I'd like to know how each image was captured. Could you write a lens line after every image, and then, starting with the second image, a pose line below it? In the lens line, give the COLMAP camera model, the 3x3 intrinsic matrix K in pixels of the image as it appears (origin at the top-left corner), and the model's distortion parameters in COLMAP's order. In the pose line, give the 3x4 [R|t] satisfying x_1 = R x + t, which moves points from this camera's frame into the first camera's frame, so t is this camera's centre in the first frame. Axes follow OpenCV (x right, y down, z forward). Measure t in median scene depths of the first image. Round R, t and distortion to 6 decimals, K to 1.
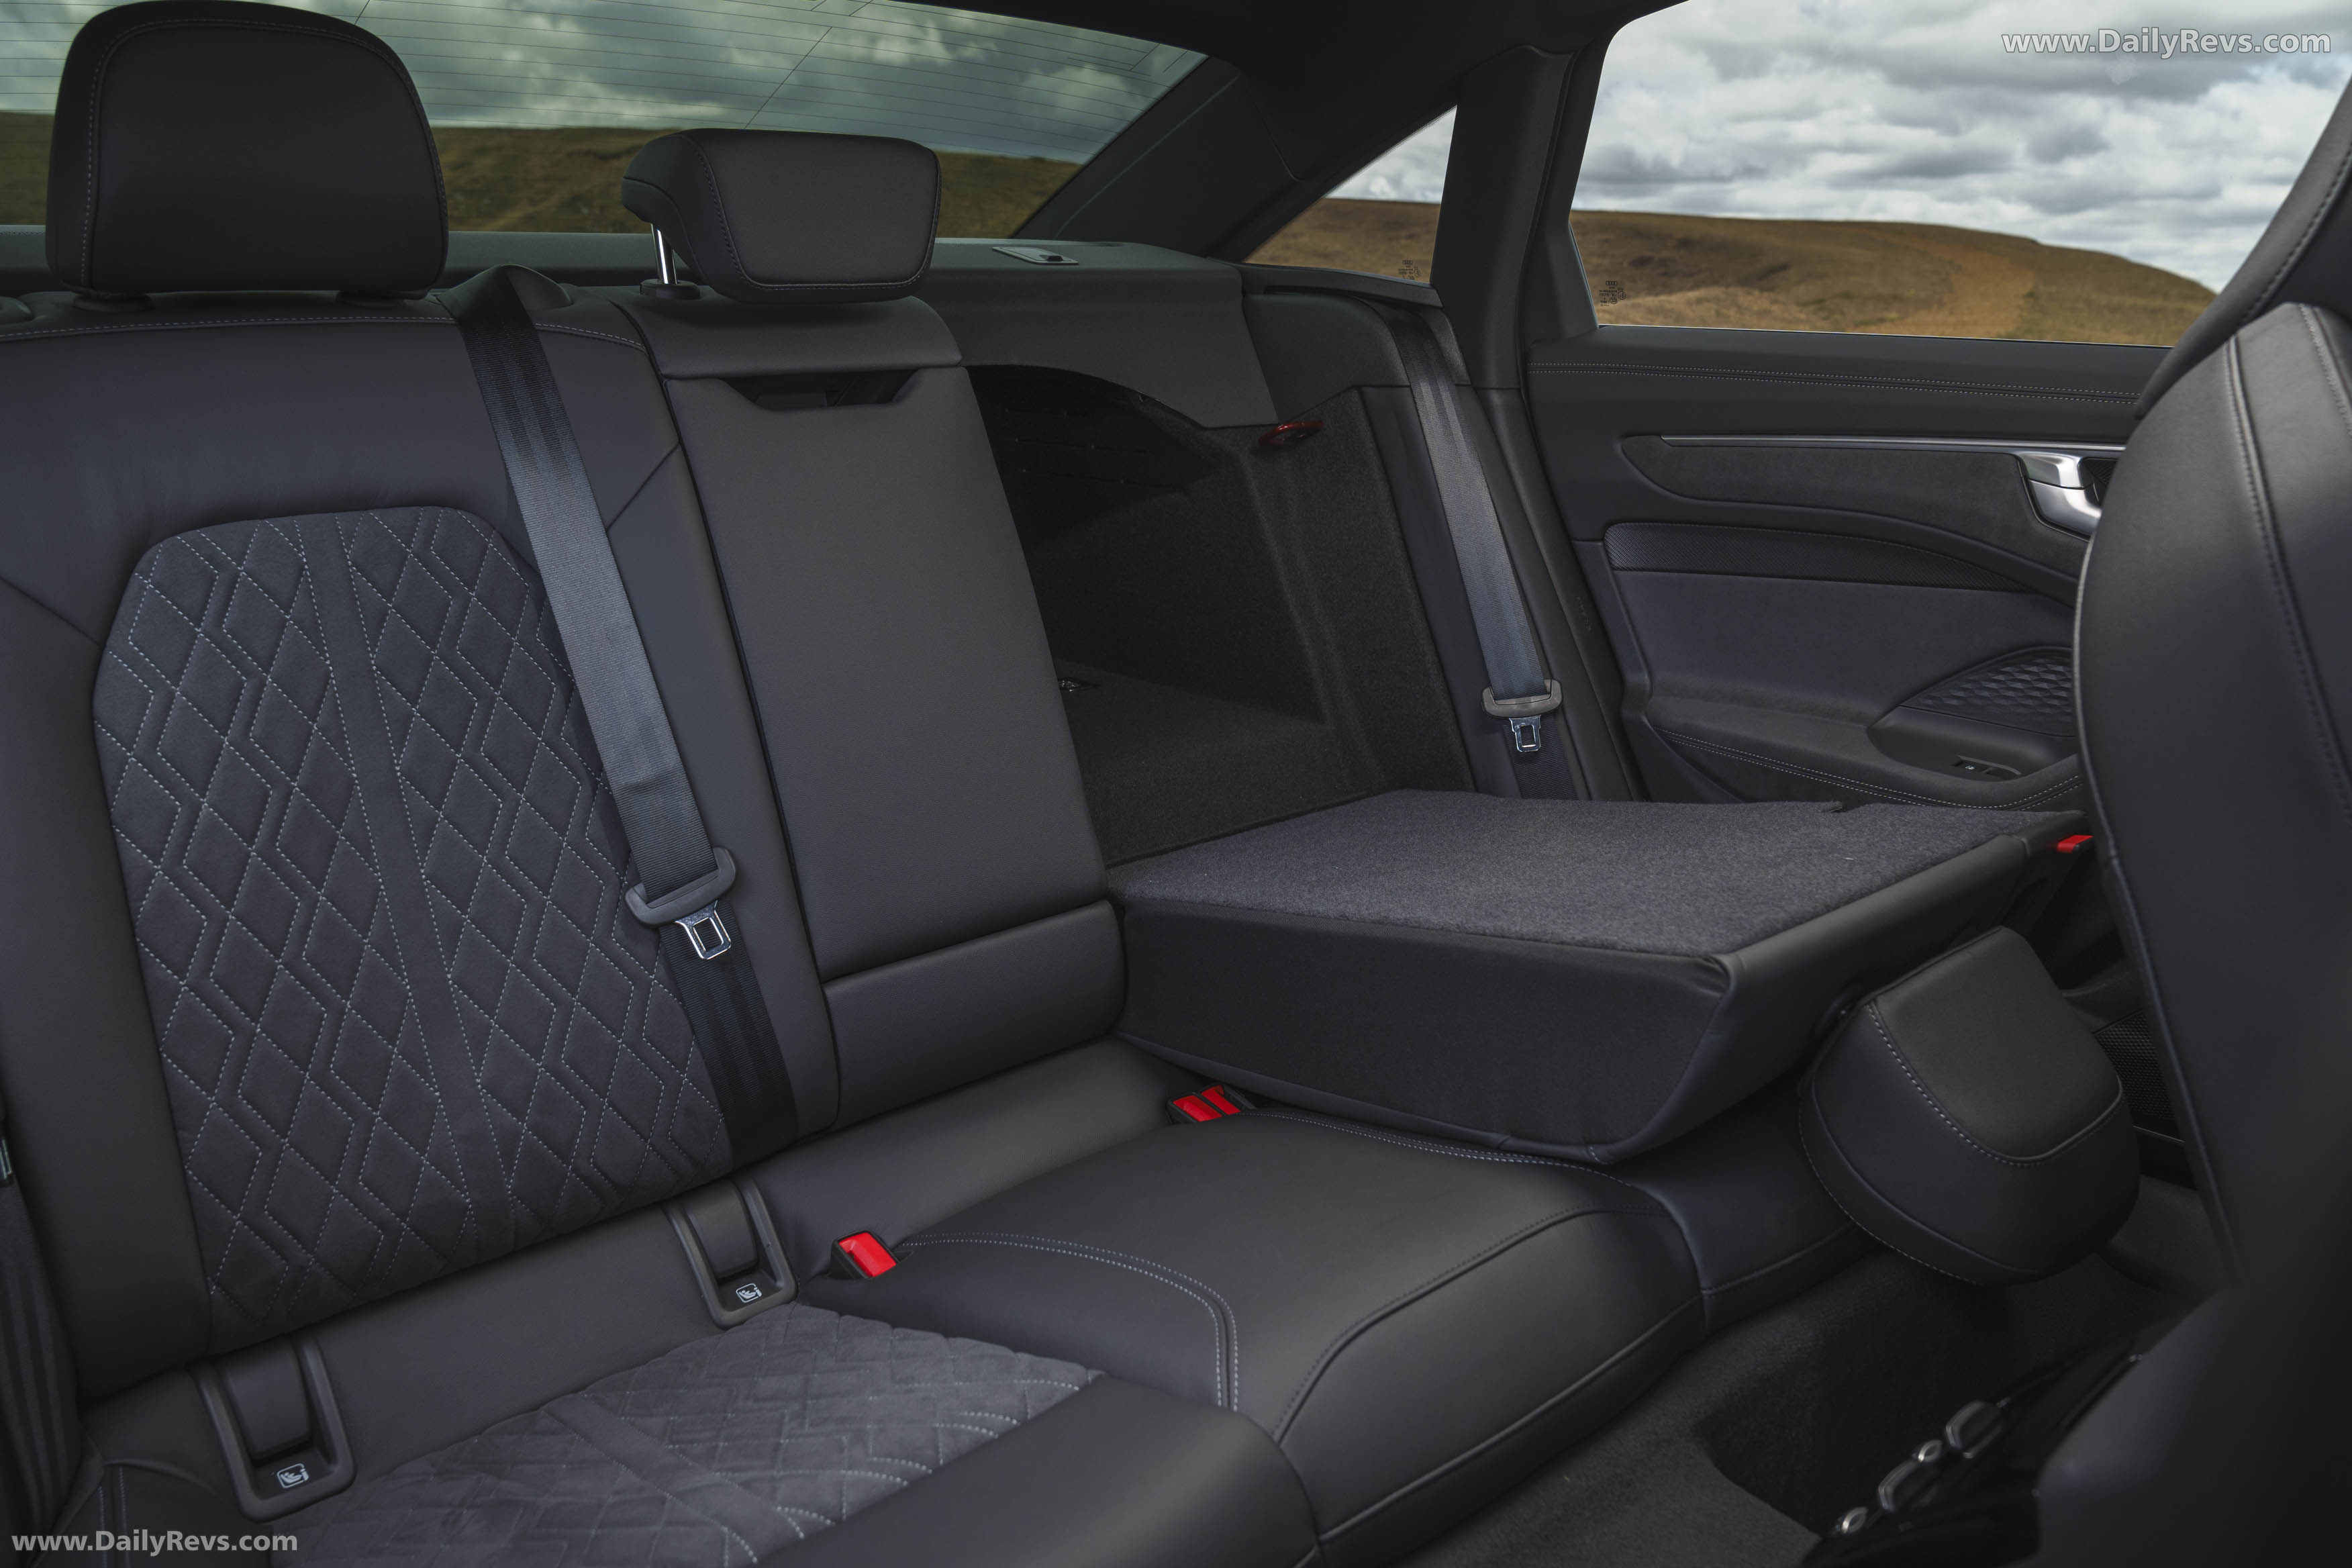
lens RADIAL K [[1667.6, 0, 1175.5], [0, 1667.6, 781.4], [0, 0, 1]] dist [-0.028716, 0.006419]
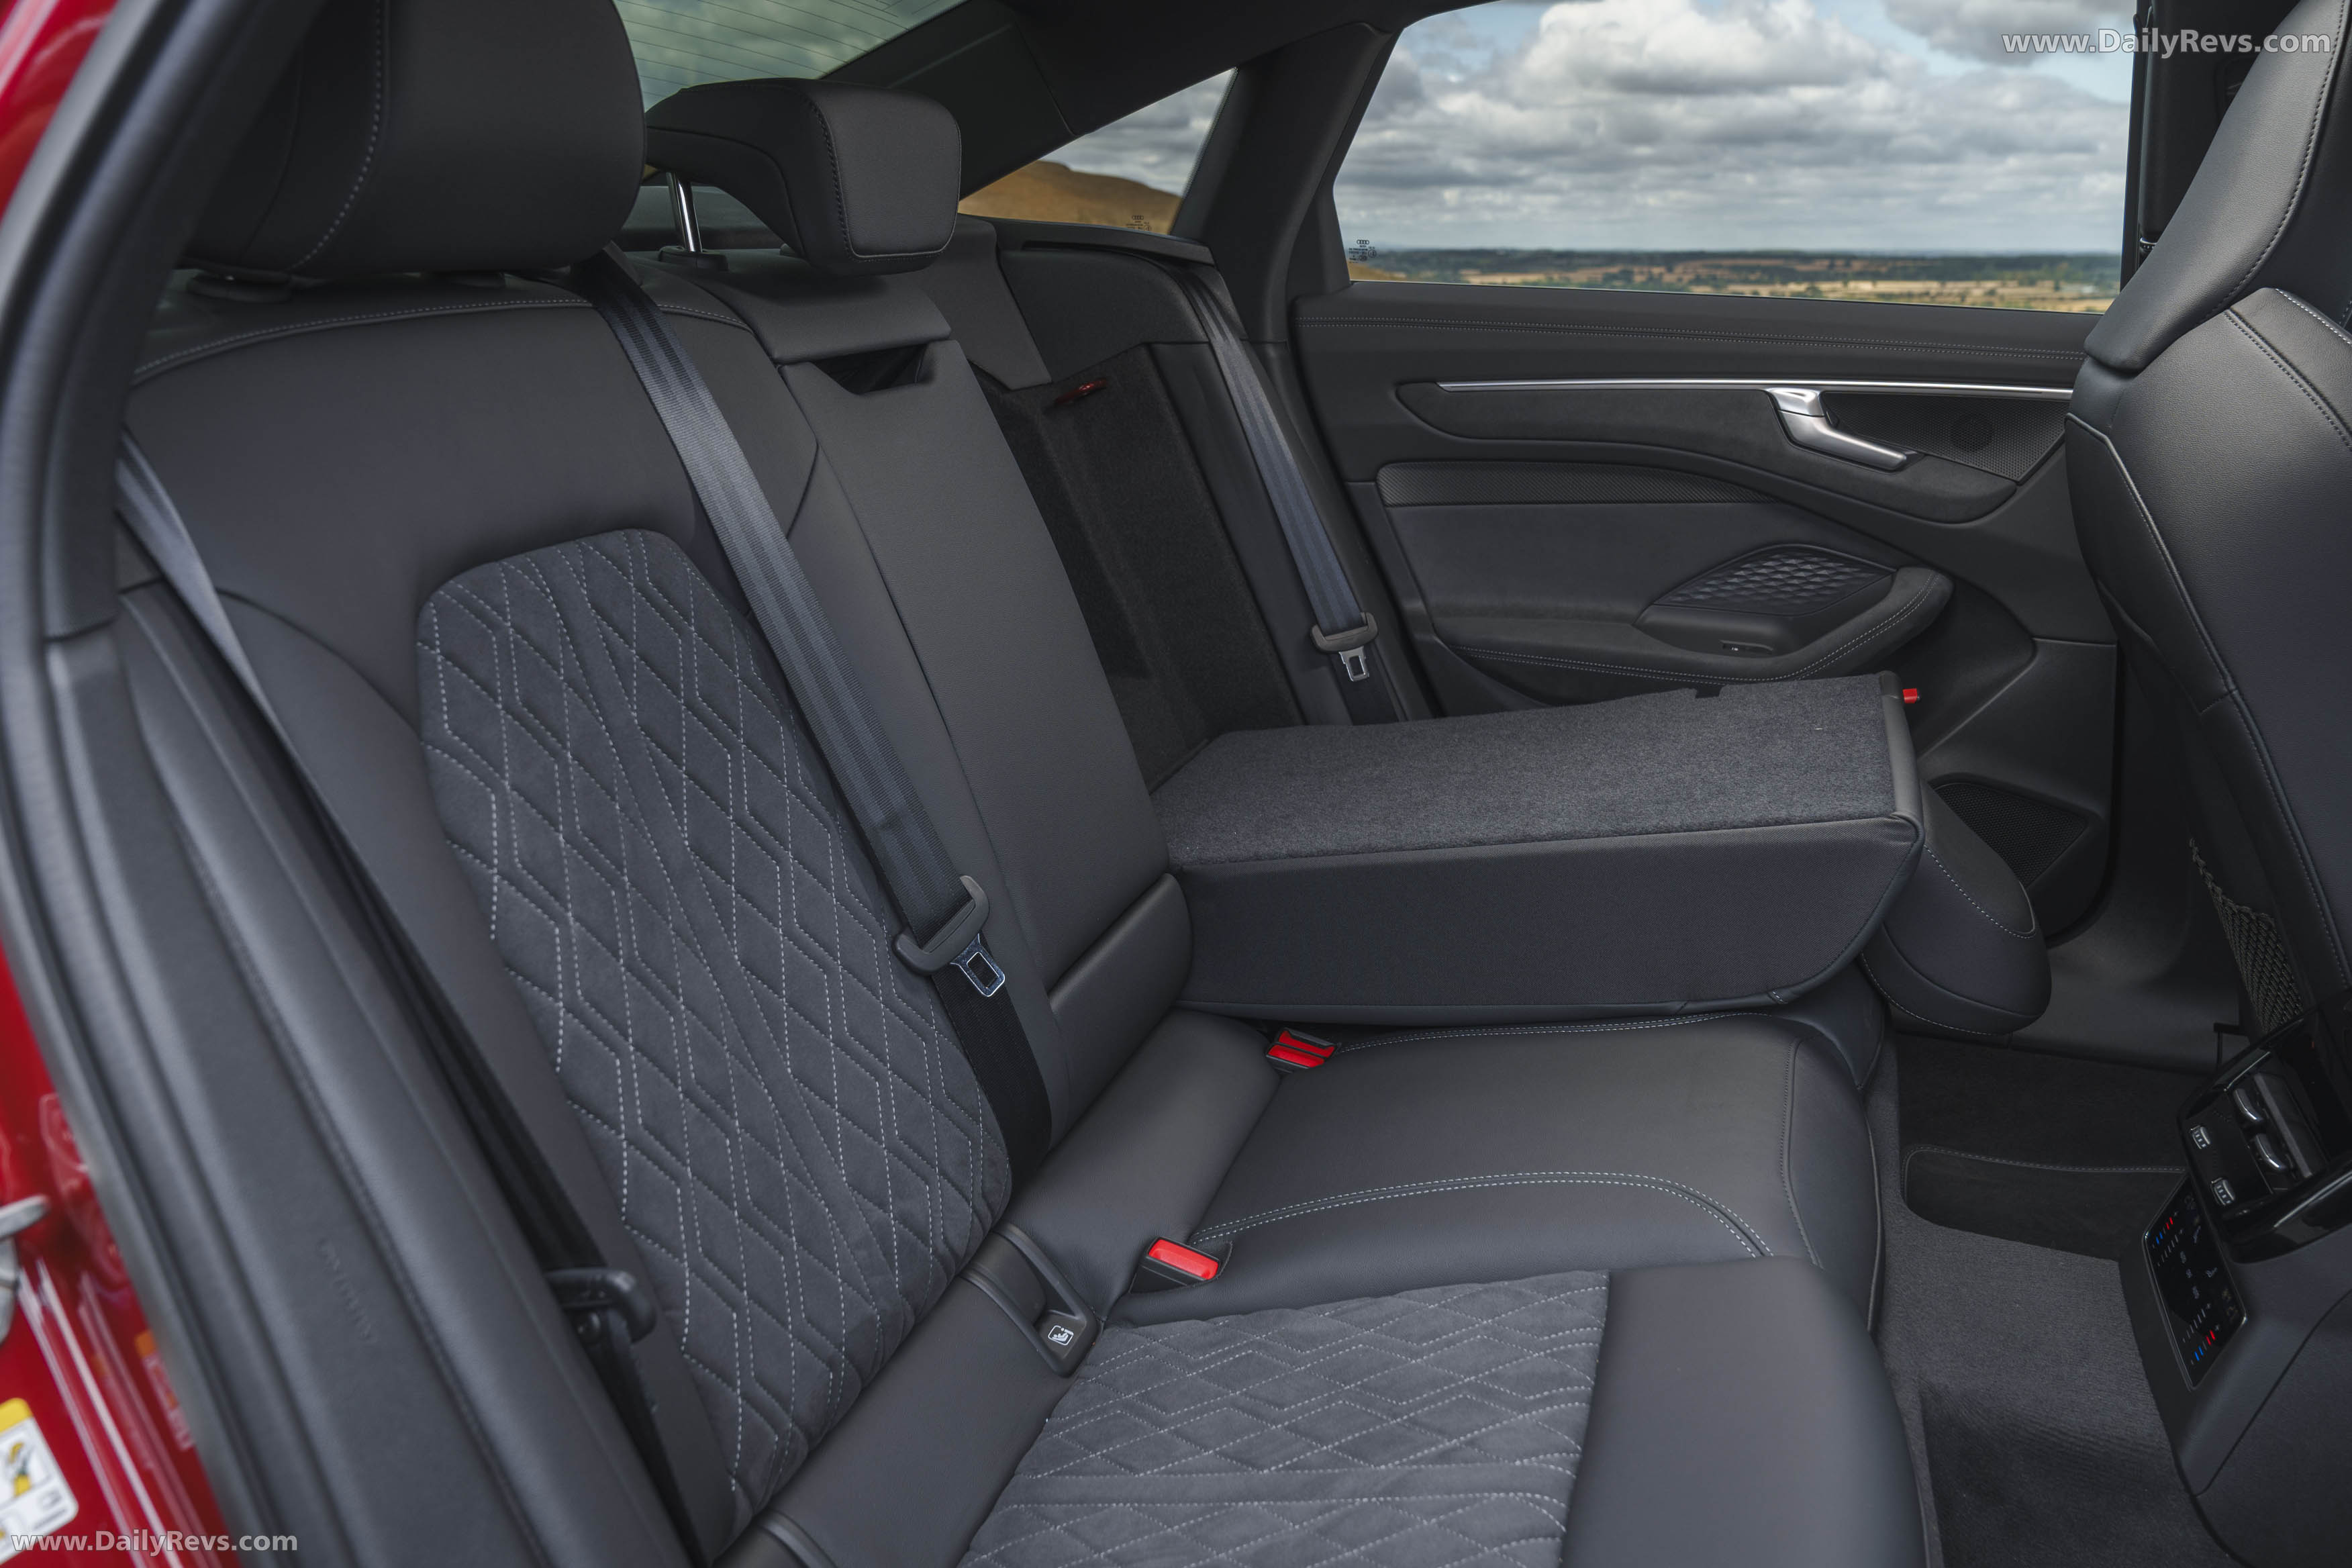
lens RADIAL K [[1723.4, 0, 1175.4], [0, 1723.4, 786.8], [0, 0, 1]] dist [-0.007414, -0.002091]
pose [[0.867796, -0.145155, 0.475248, -0.434692], [0.127541, 0.989409, 0.069308, -0.042442], [-0.480275, 0.000468, 0.877118, 0.075619]]
